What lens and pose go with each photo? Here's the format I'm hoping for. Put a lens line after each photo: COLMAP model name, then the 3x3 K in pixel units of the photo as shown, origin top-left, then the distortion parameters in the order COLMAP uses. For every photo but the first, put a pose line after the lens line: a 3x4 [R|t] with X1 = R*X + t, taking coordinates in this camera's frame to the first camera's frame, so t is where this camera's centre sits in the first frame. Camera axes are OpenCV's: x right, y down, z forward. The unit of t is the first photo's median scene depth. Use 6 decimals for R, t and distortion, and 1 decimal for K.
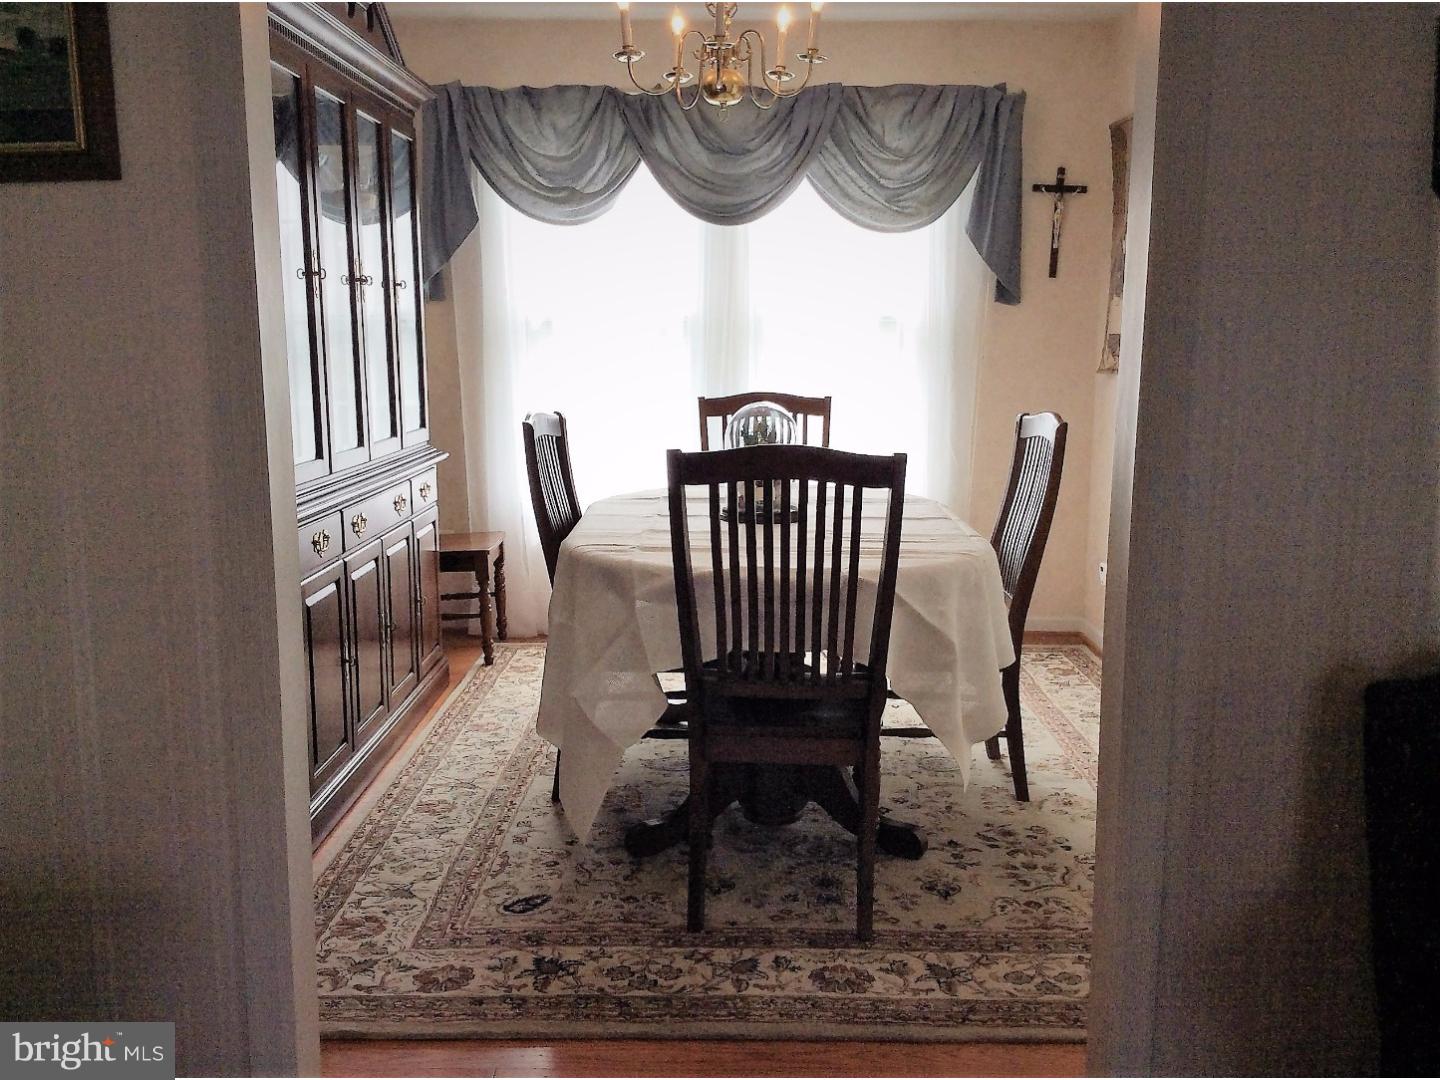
lens RADIAL K [[1317.4, 0, 734.2], [0, 1317.4, 538.8], [0, 0, 1]] dist [0.132600, -0.262487]
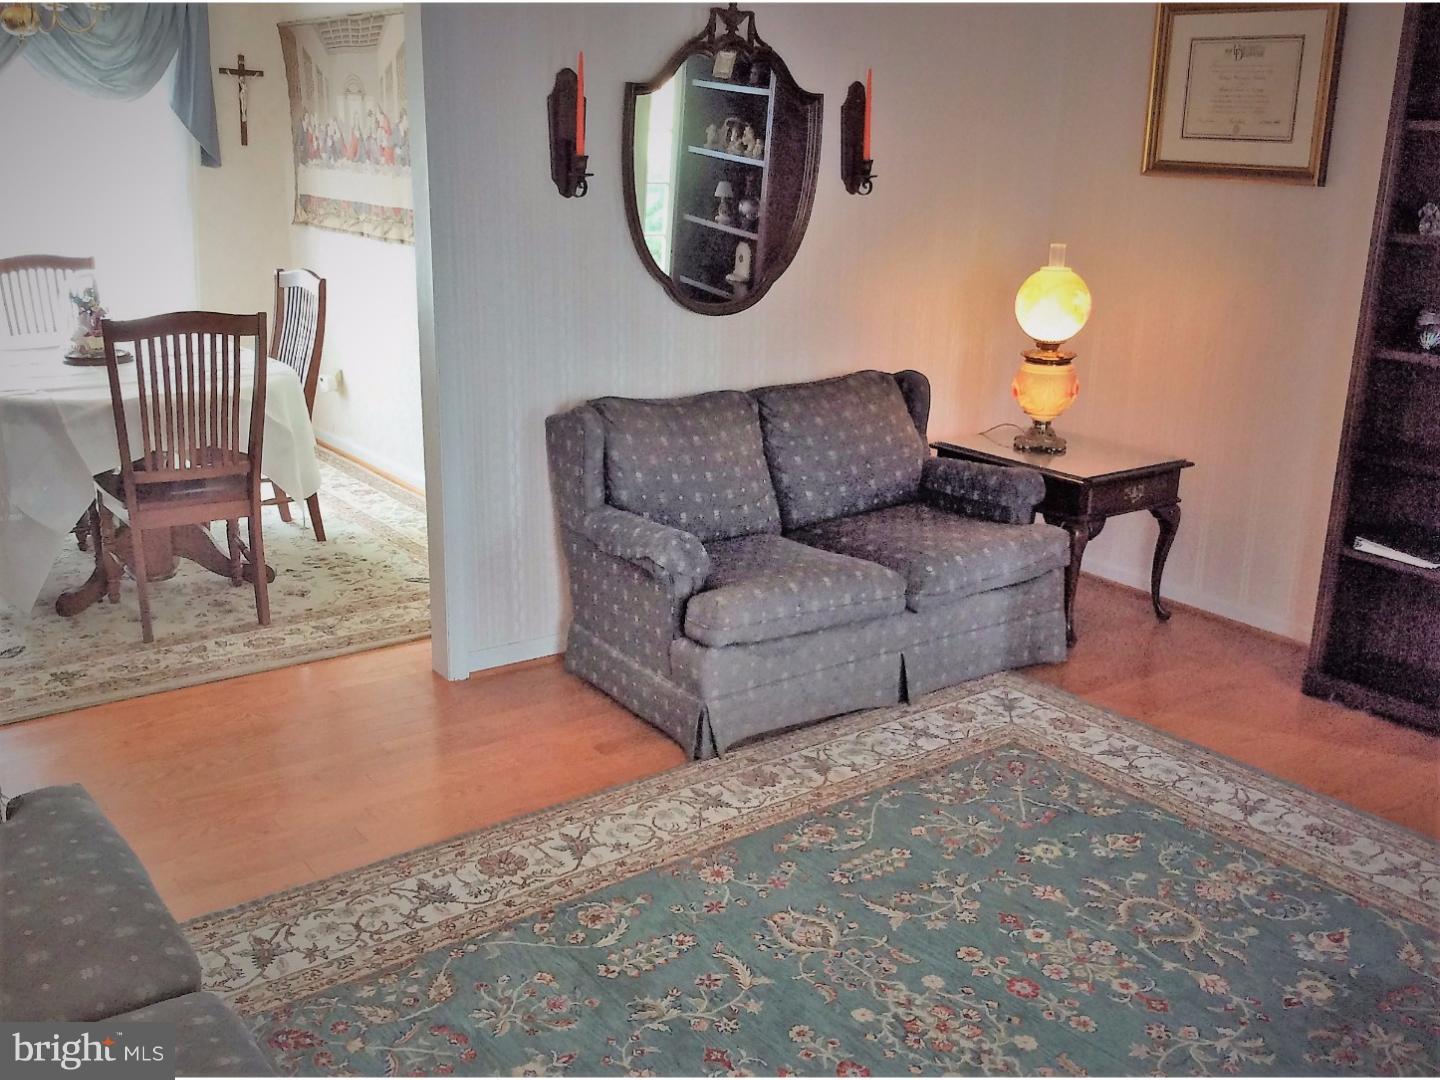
lens RADIAL K [[1432.4, 0, 729.2], [0, 1432.4, 541.4], [0, 0, 1]] dist [0.155032, -0.348800]
pose [[0.801677, -0.154062, 0.577563, -0.389625], [0.077486, 0.984848, 0.155149, -0.017137], [-0.592714, -0.079626, 0.801467, -0.615902]]
